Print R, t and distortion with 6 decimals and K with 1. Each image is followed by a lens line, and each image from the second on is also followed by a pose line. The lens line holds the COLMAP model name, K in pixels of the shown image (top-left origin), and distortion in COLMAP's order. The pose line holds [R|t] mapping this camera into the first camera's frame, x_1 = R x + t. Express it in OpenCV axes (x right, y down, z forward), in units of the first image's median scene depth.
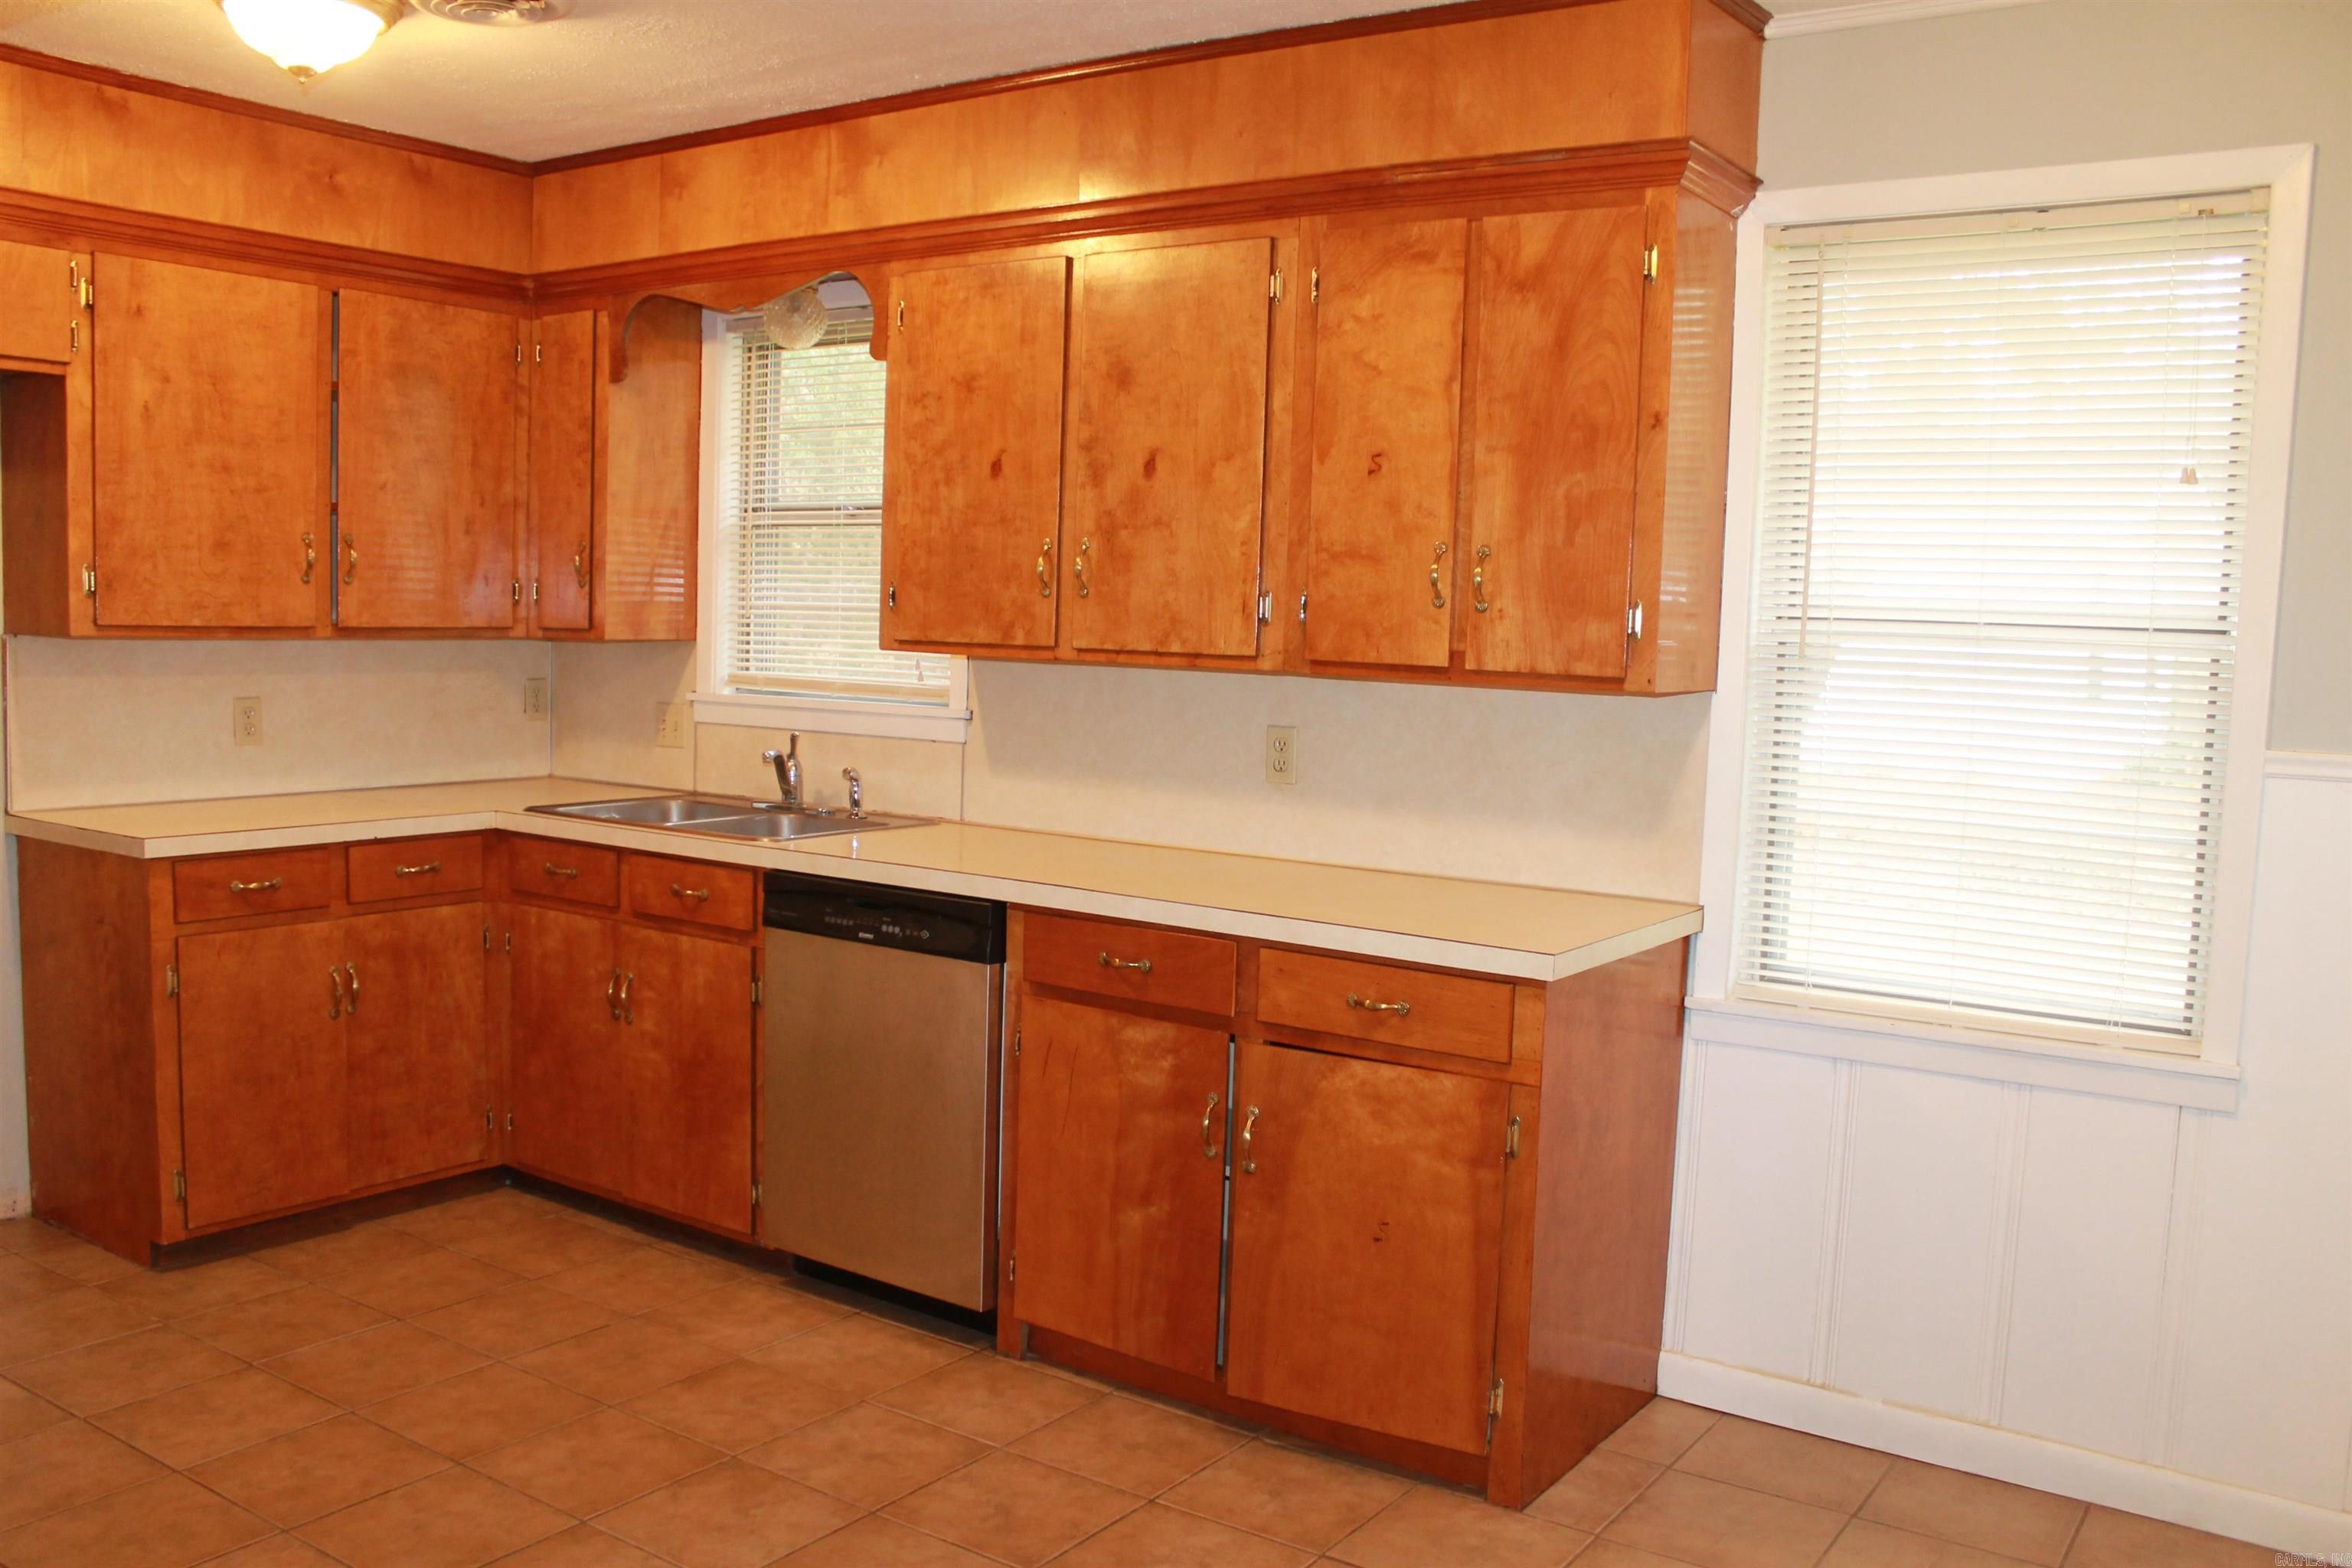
lens RADIAL K [[2001.0, 0, 1183.1], [0, 2001.0, 784.1], [0, 0, 1]] dist [-0.148521, 0.117334]
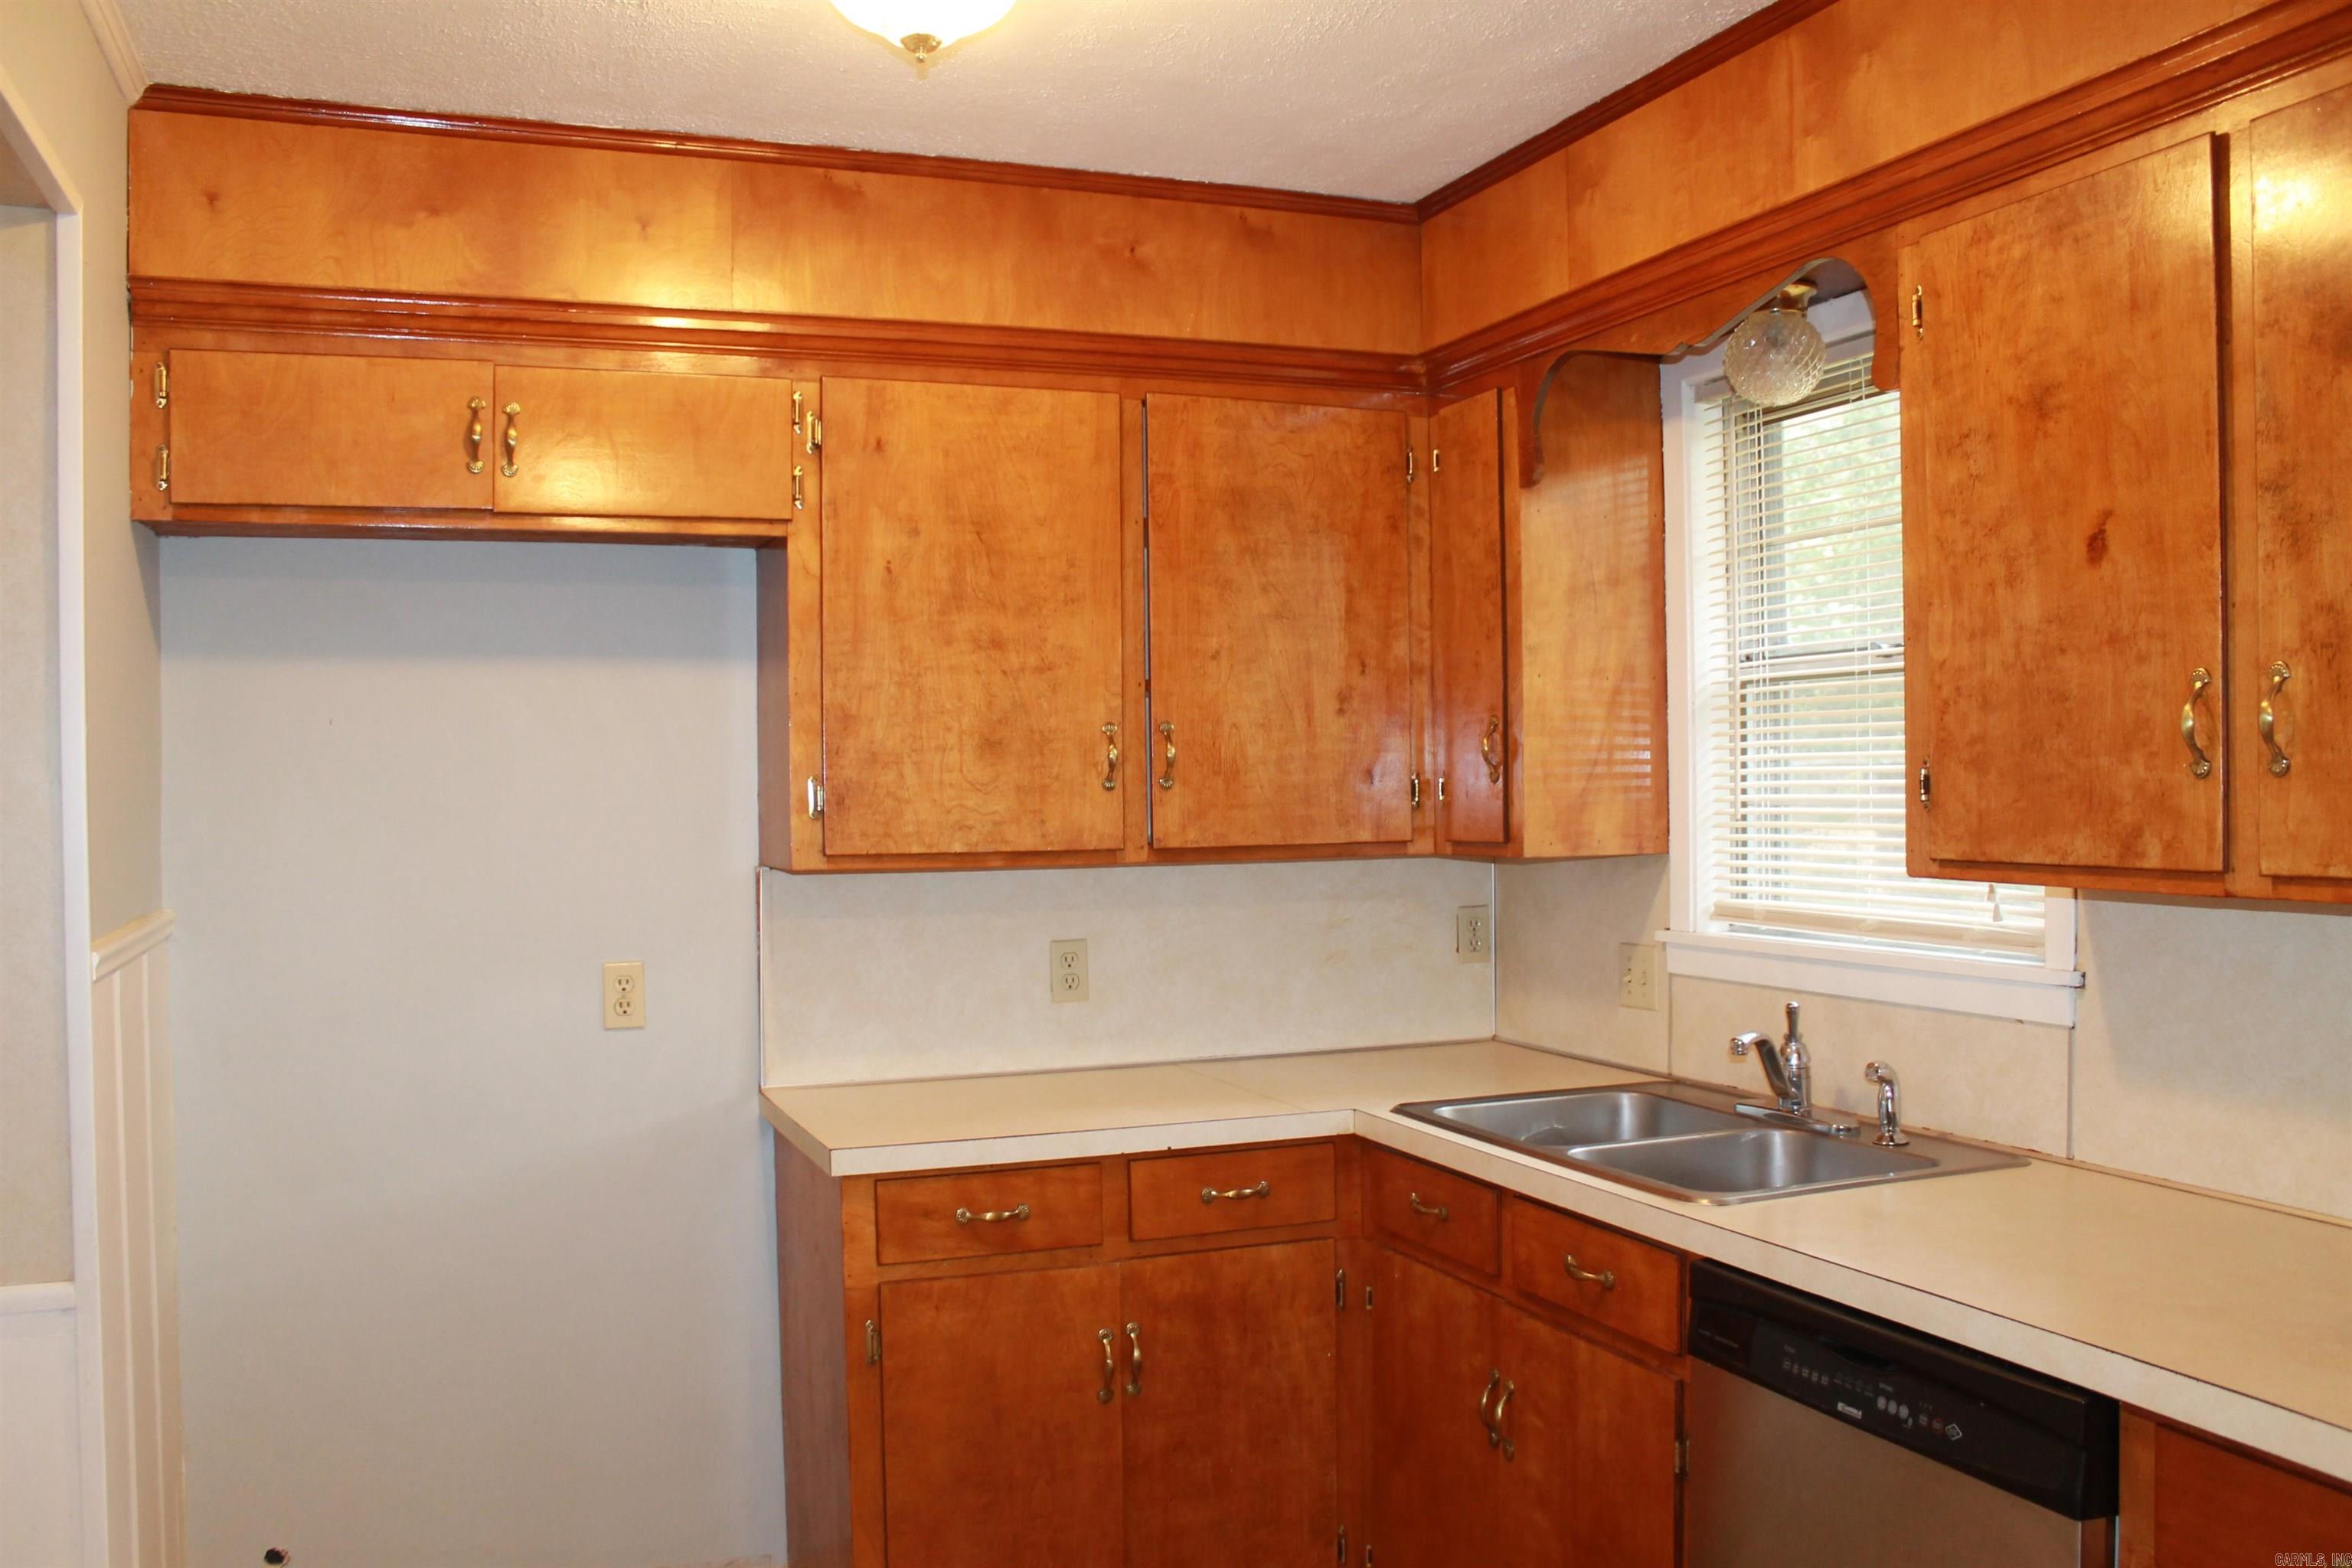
lens RADIAL K [[1956.0, 0, 1176.0], [0, 1956.0, 784.0], [0, 0, 1]] dist [-0.153498, 0.136446]
pose [[0.826247, -0.037810, -0.562037, -0.012148], [-0.012800, 0.996227, -0.085836, -0.045855], [0.563162, 0.078116, 0.822646, 0.438609]]
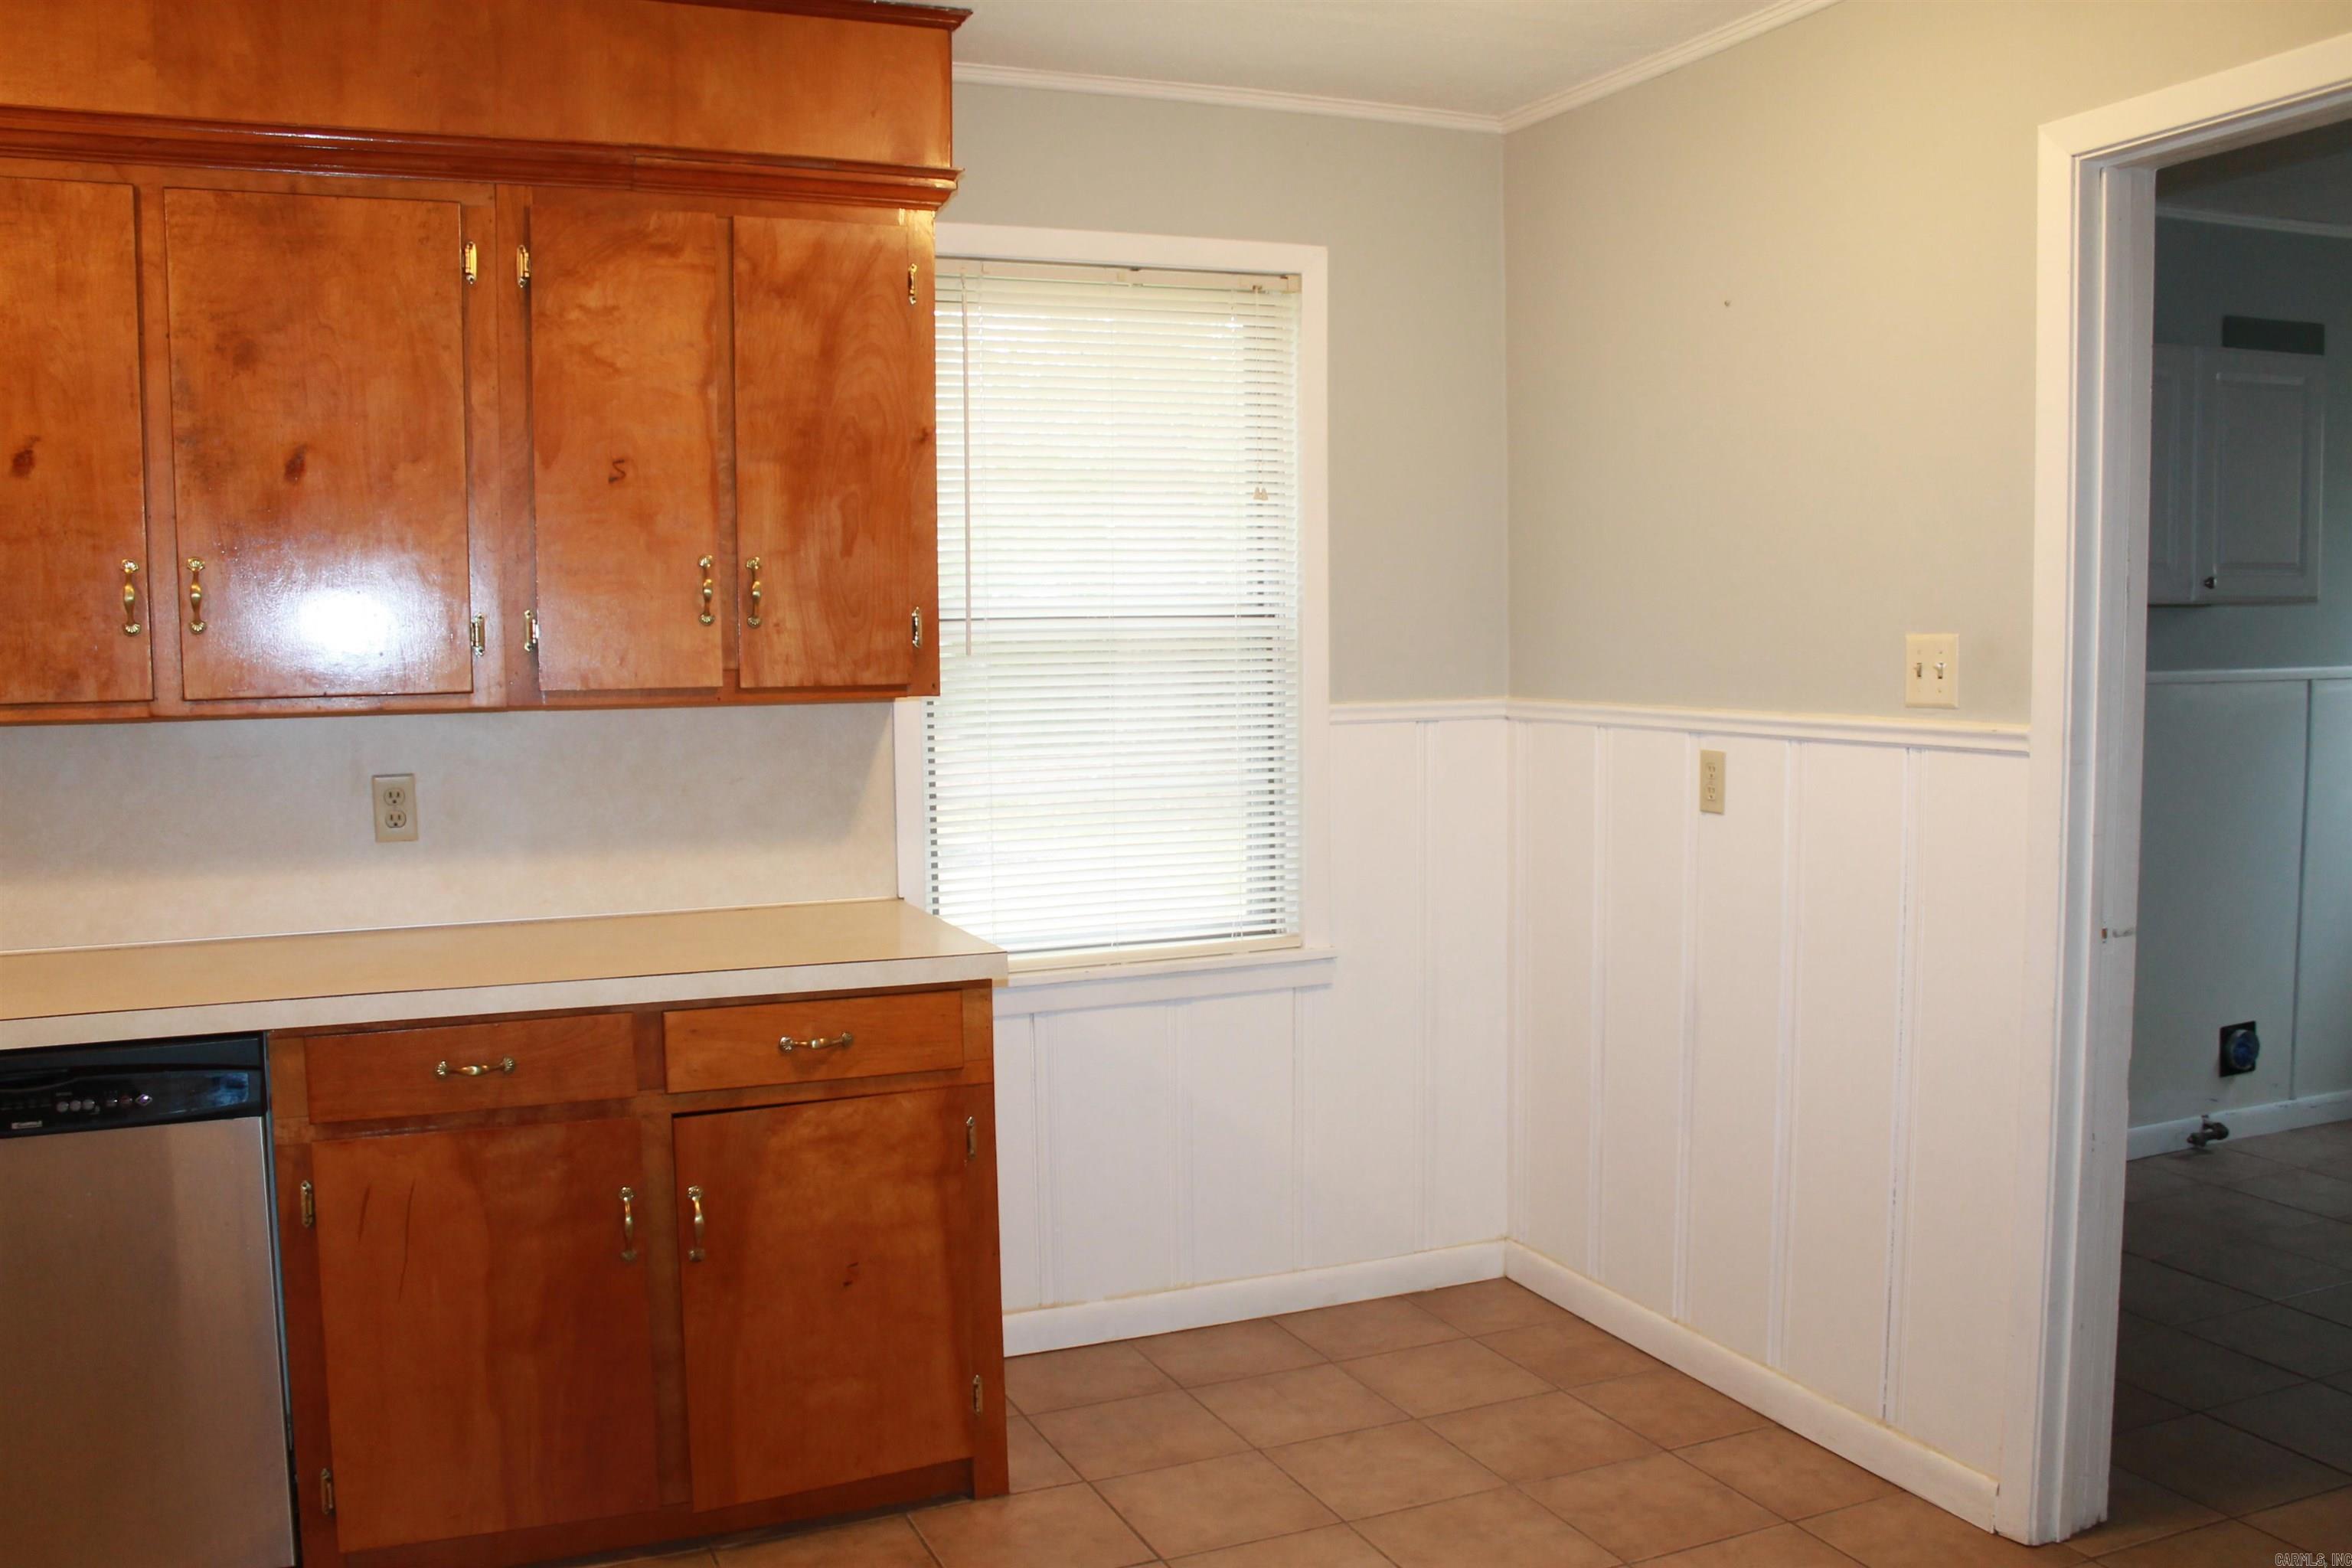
lens RADIAL K [[1956.0, 0, 1176.0], [0, 1956.0, 784.0], [0, 0, 1]] dist [-0.153498, 0.136446]
pose [[0.534760, -0.103247, 0.838672, -0.466066], [0.102698, 0.993091, 0.056774, -0.037945], [-0.838740, 0.055770, 0.541669, 0.283994]]
